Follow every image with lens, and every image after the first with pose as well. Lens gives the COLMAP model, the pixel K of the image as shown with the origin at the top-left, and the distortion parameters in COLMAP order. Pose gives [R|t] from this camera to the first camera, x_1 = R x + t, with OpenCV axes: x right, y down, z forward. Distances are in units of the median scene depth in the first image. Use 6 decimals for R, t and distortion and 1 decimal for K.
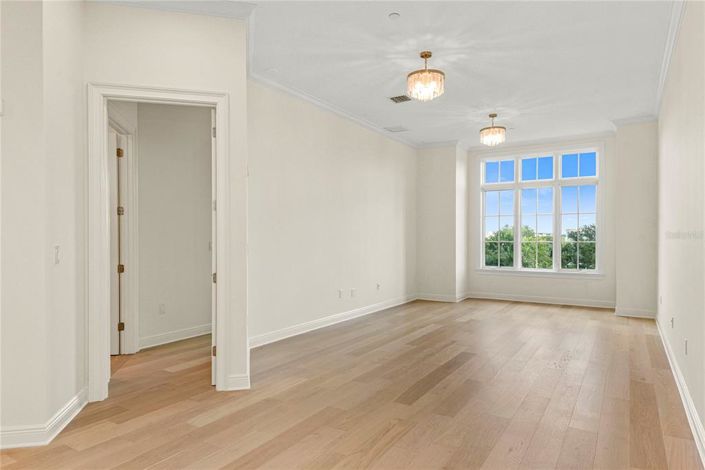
lens RADIAL K [[457.4, 0, 355.7], [0, 457.4, 242.2], [0, 0, 1]] dist [0.068122, 0.003807]
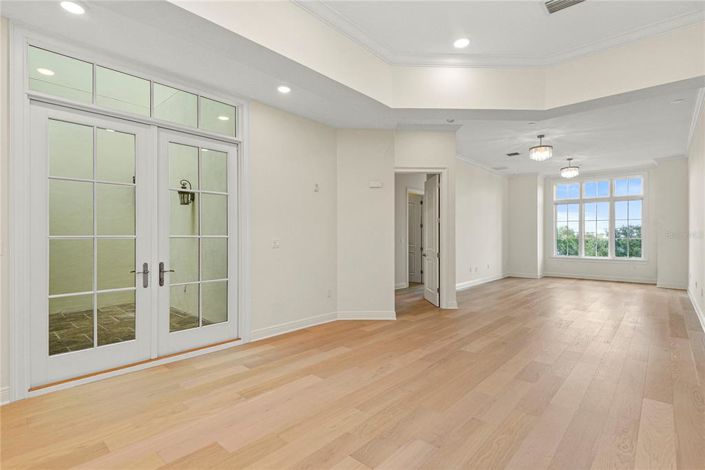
lens RADIAL K [[366.0, 0, 351.4], [0, 366.0, 236.0], [0, 0, 1]] dist [0.039788, -0.000921]
pose [[0.985984, 0.001339, -0.166833, -0.198114], [-0.002686, 0.999966, -0.007851, 0.001983], [0.166817, 0.008189, 0.985954, -0.331622]]
